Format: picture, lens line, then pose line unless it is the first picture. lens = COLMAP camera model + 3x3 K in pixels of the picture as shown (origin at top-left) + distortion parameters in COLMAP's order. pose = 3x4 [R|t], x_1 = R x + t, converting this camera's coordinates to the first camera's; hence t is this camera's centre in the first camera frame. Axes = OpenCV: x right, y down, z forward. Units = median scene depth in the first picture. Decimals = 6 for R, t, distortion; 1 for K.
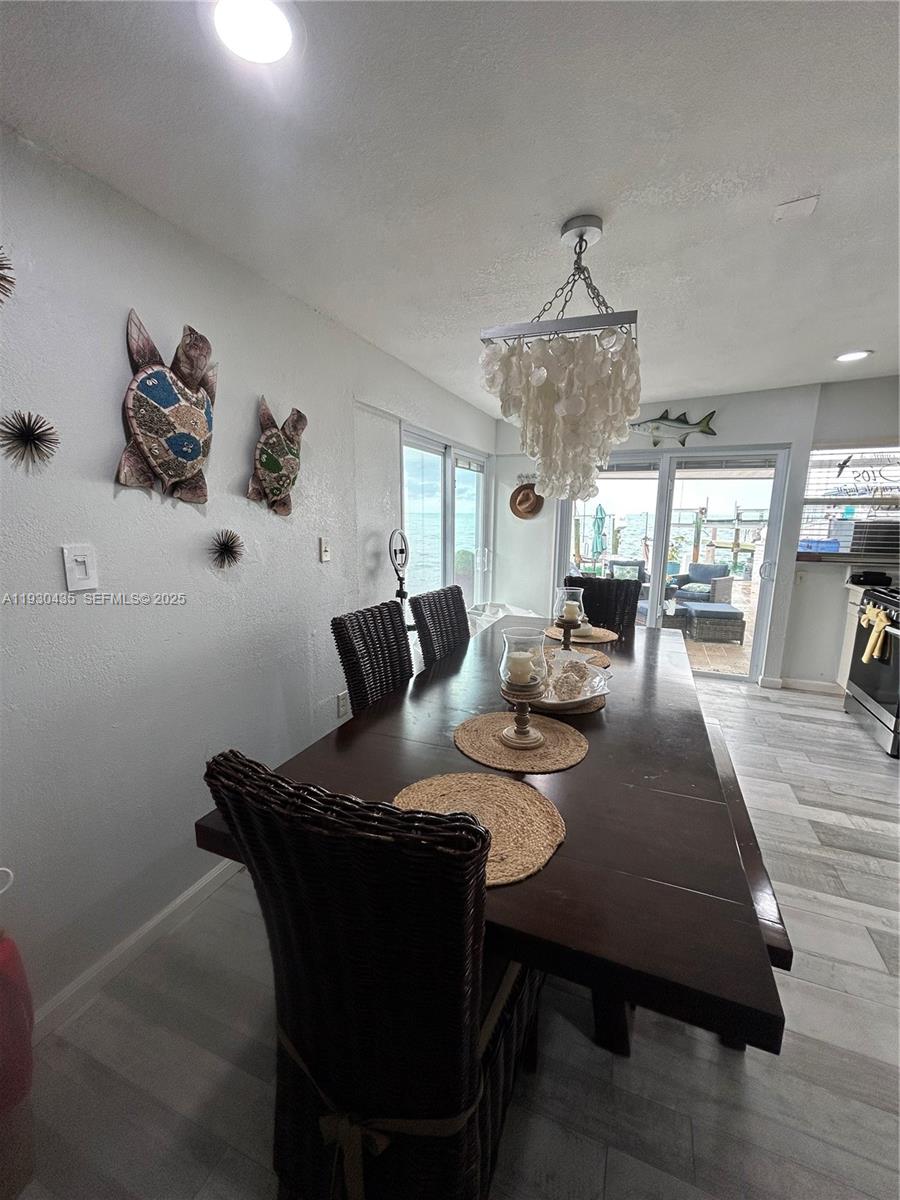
lens RADIAL K [[484.3, 0, 447.5], [0, 484.3, 601.7], [0, 0, 1]] dist [-0.002153, 0.000525]
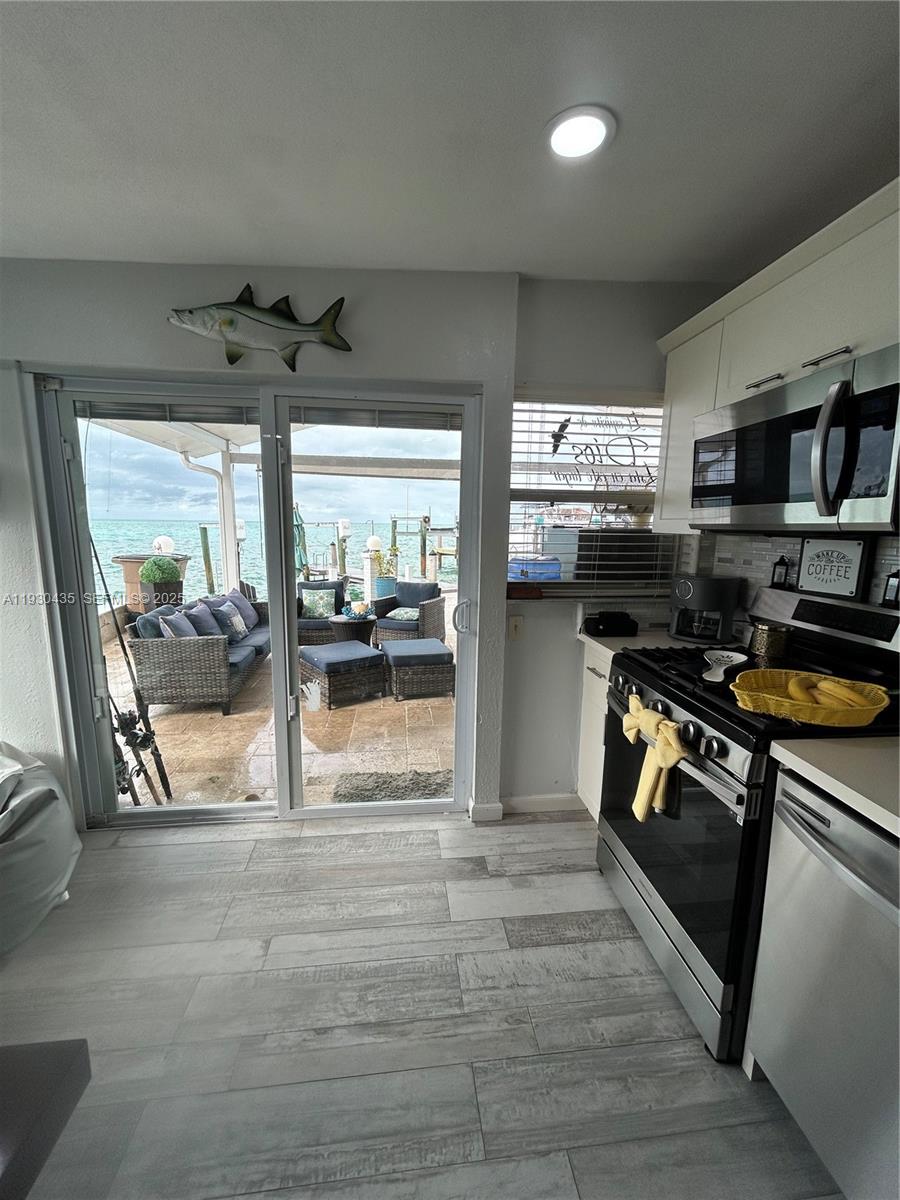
lens RADIAL K [[483.7, 0, 449.3], [0, 483.7, 601.1], [0, 0, 1]] dist [0.000184, 0.000538]
pose [[0.873286, -0.069770, 0.482187, 0.388066], [0.078350, 0.996923, 0.002350, -0.087905], [-0.480867, 0.035727, 0.876065, 0.535079]]
